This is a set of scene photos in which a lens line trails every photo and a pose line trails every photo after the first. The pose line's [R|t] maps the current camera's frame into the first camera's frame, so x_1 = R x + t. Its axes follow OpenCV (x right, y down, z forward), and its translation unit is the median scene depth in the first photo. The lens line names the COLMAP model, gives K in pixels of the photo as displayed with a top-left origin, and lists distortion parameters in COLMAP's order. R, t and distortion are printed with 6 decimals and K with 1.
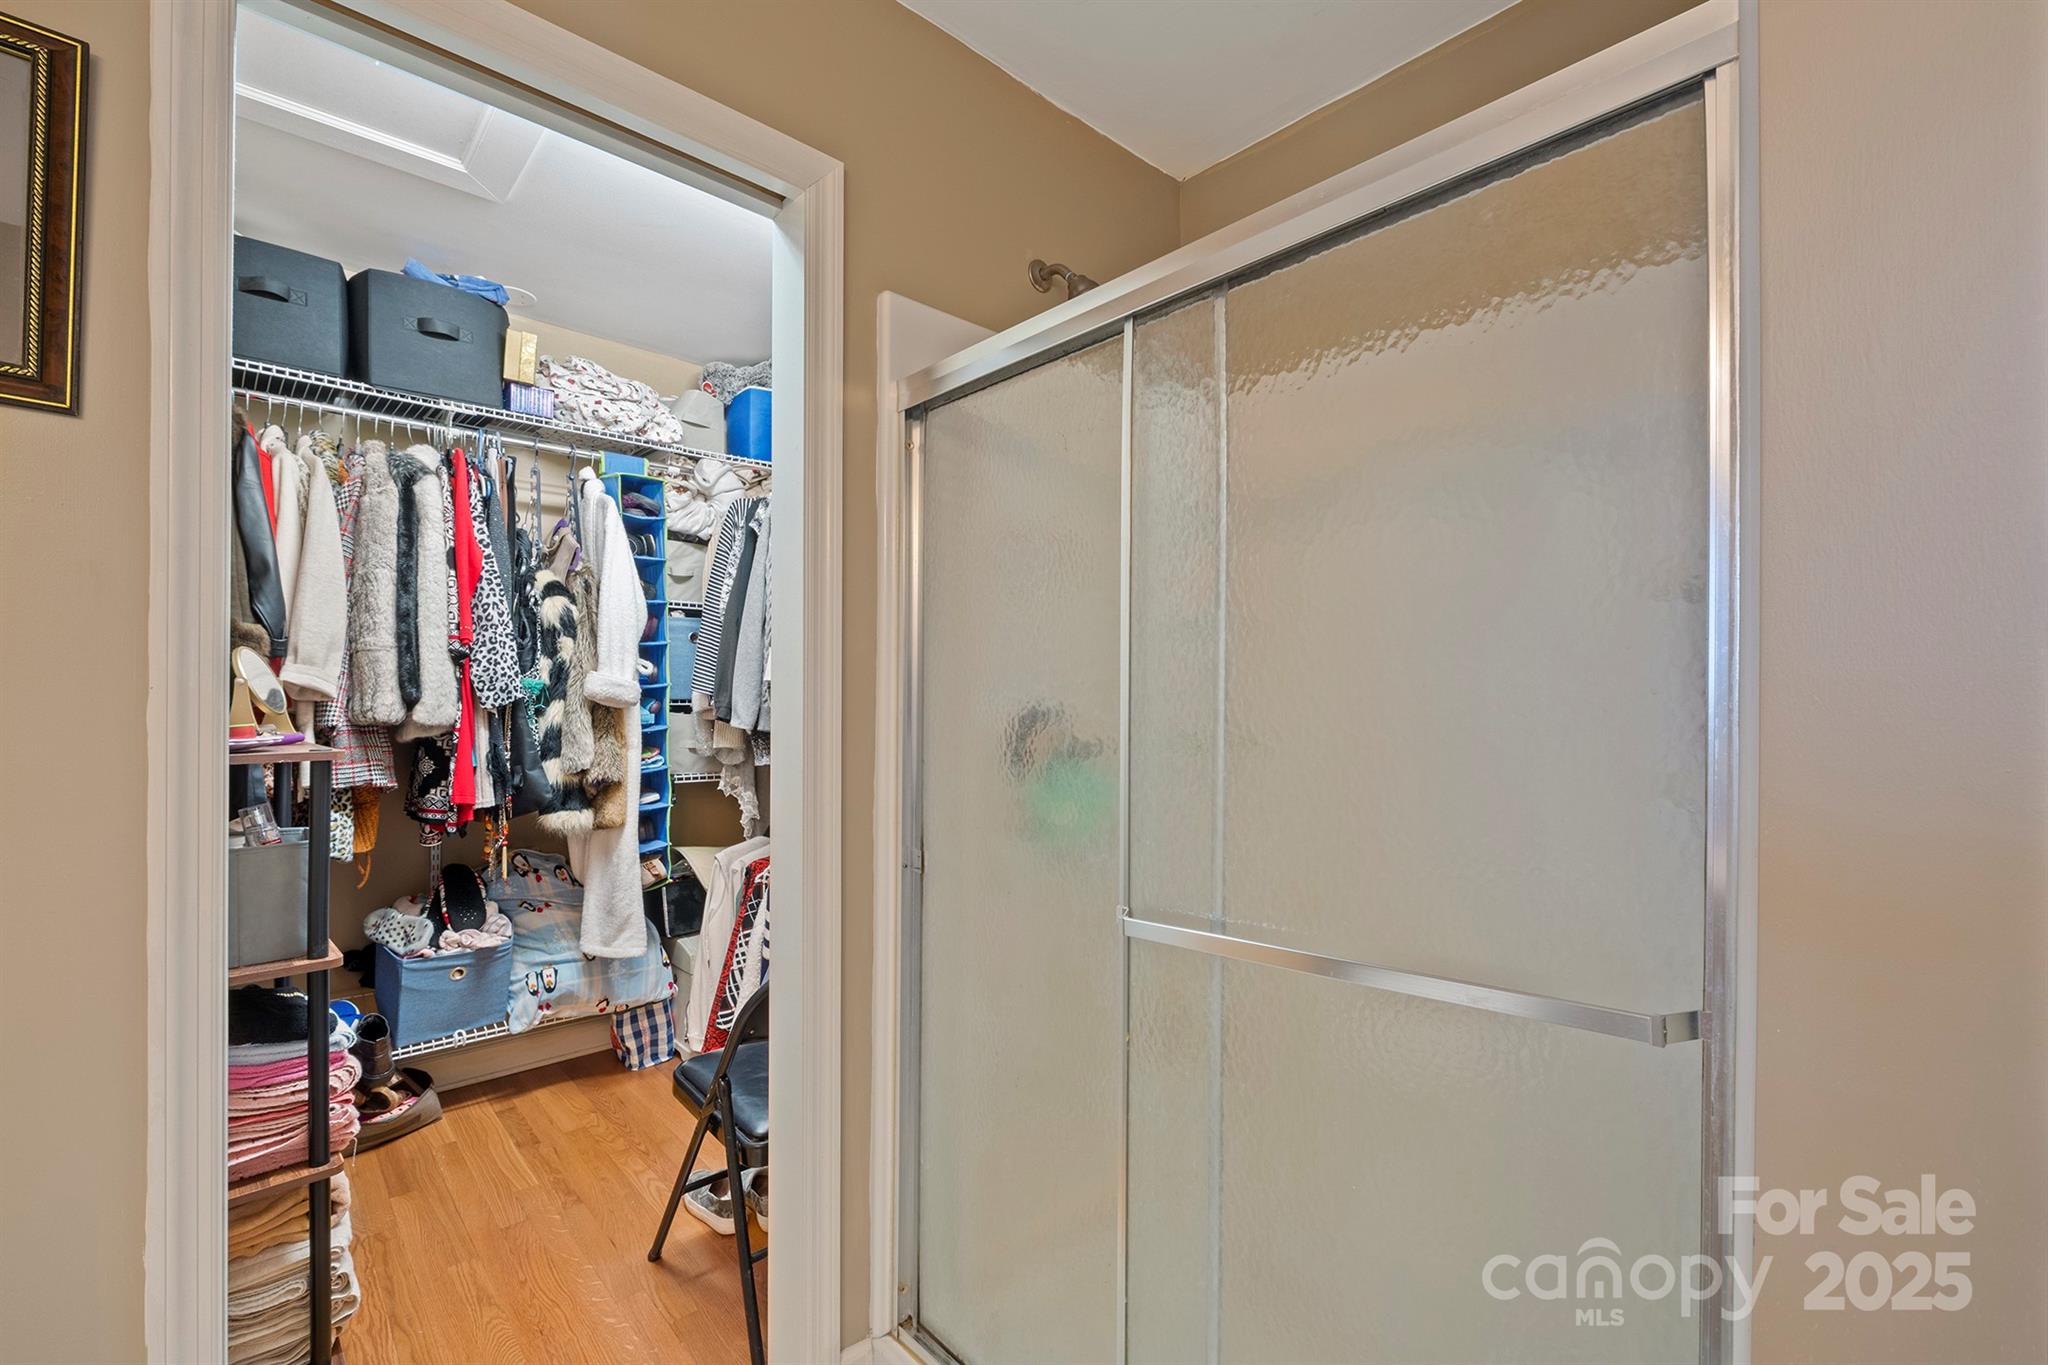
lens RADIAL K [[870.1, 0, 1027.1], [0, 870.1, 704.0], [0, 0, 1]] dist [-0.008213, -0.000149]
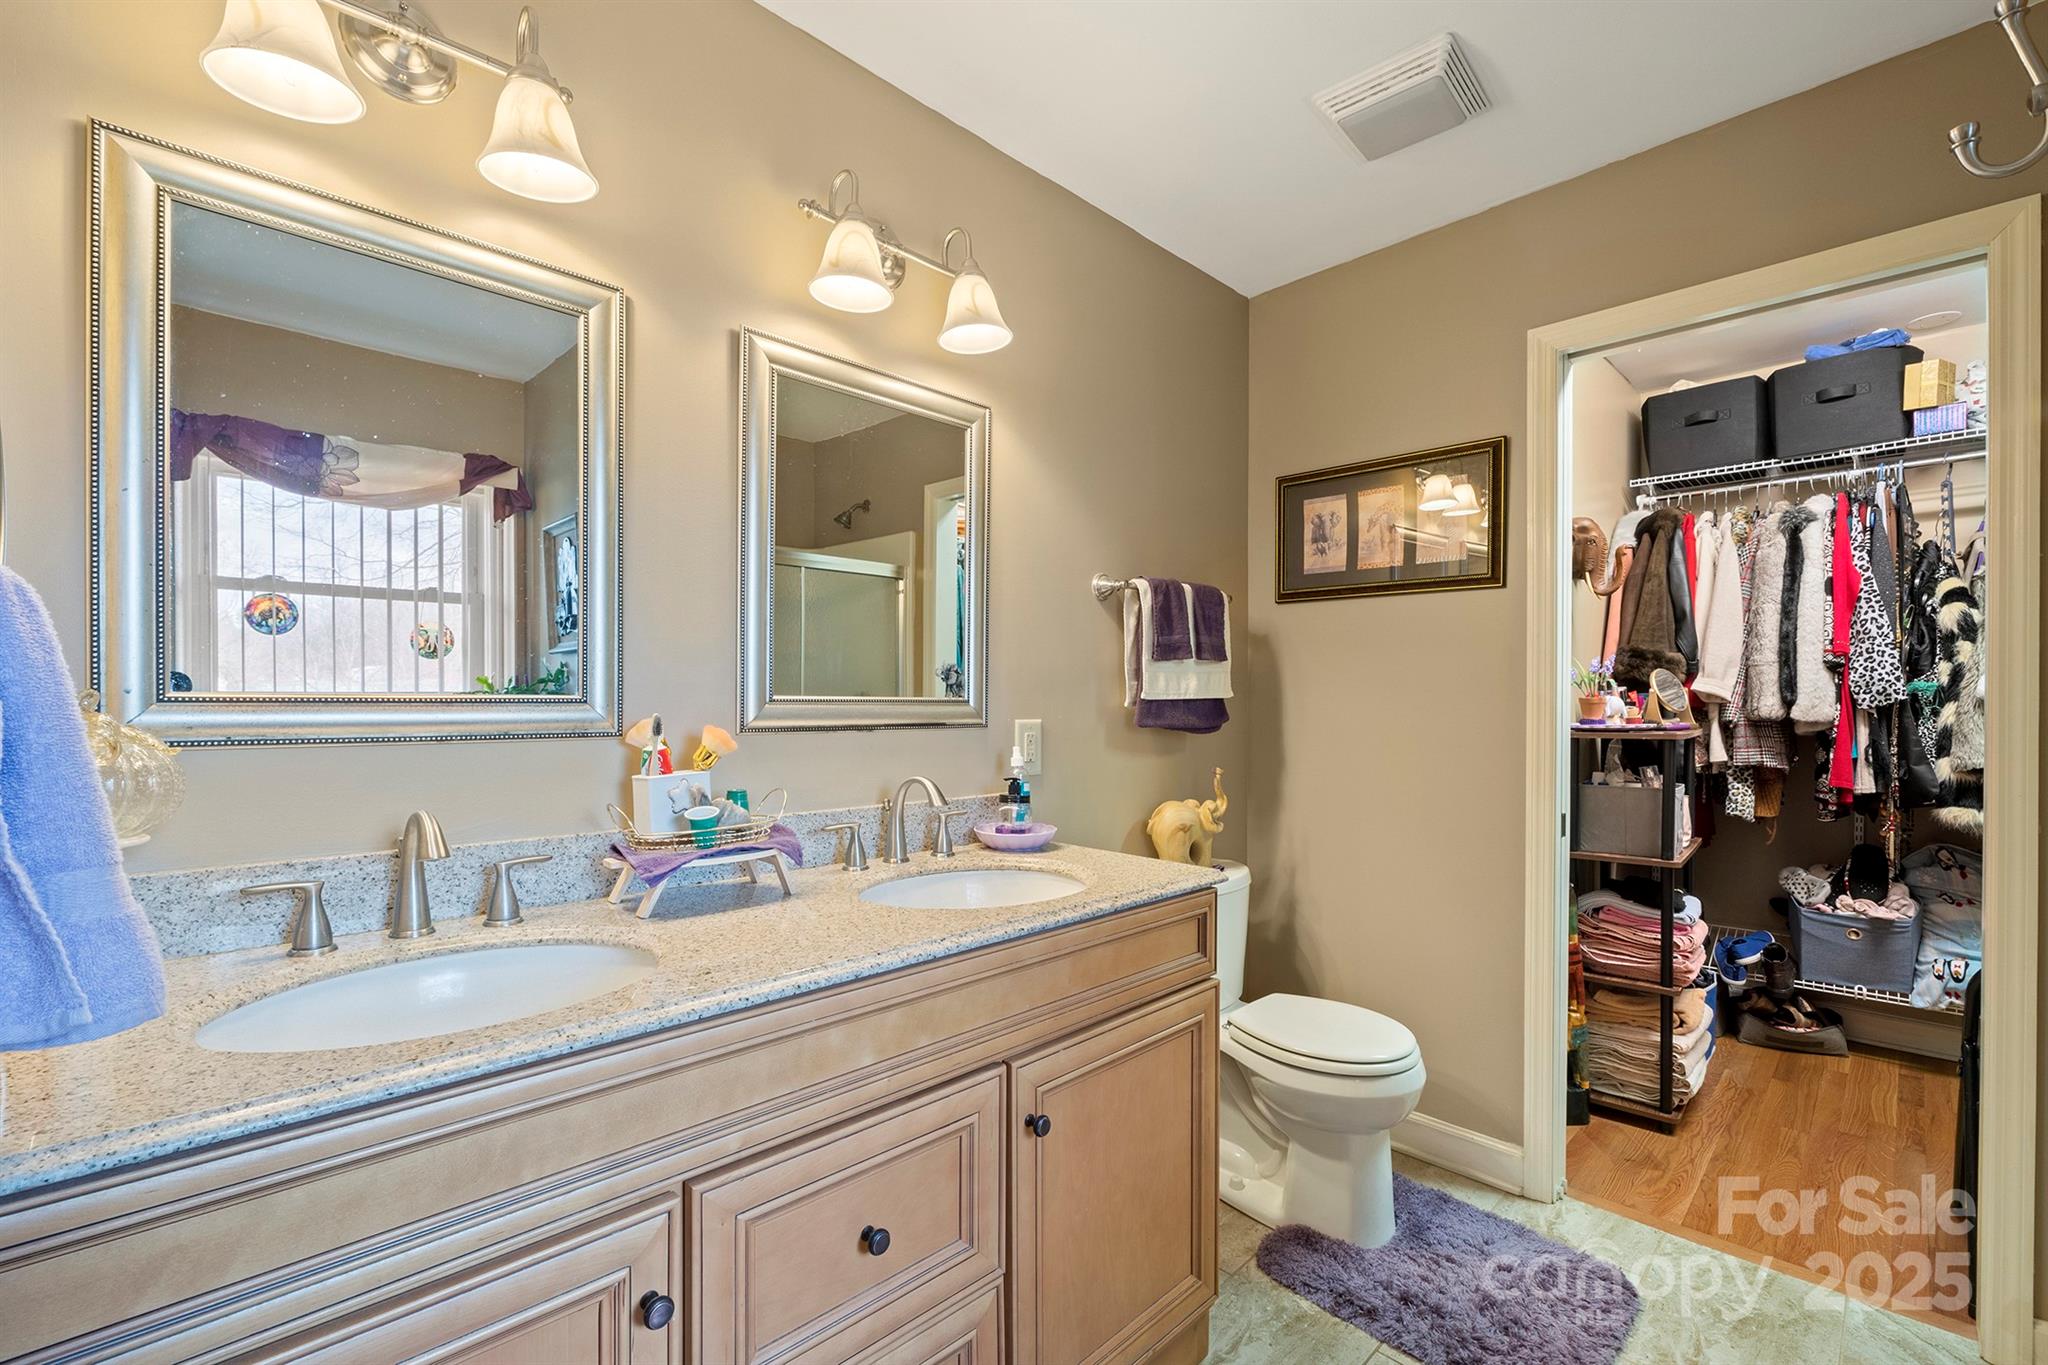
lens RADIAL K [[870.1, 0, 1027.1], [0, 870.1, 704.0], [0, 0, 1]] dist [-0.008213, -0.000149]
pose [[0.032981, -0.001095, -0.999455, 0.502355], [-0.000903, 0.999999, -0.001125, 0.000864], [0.999456, 0.000940, 0.032980, -0.169986]]
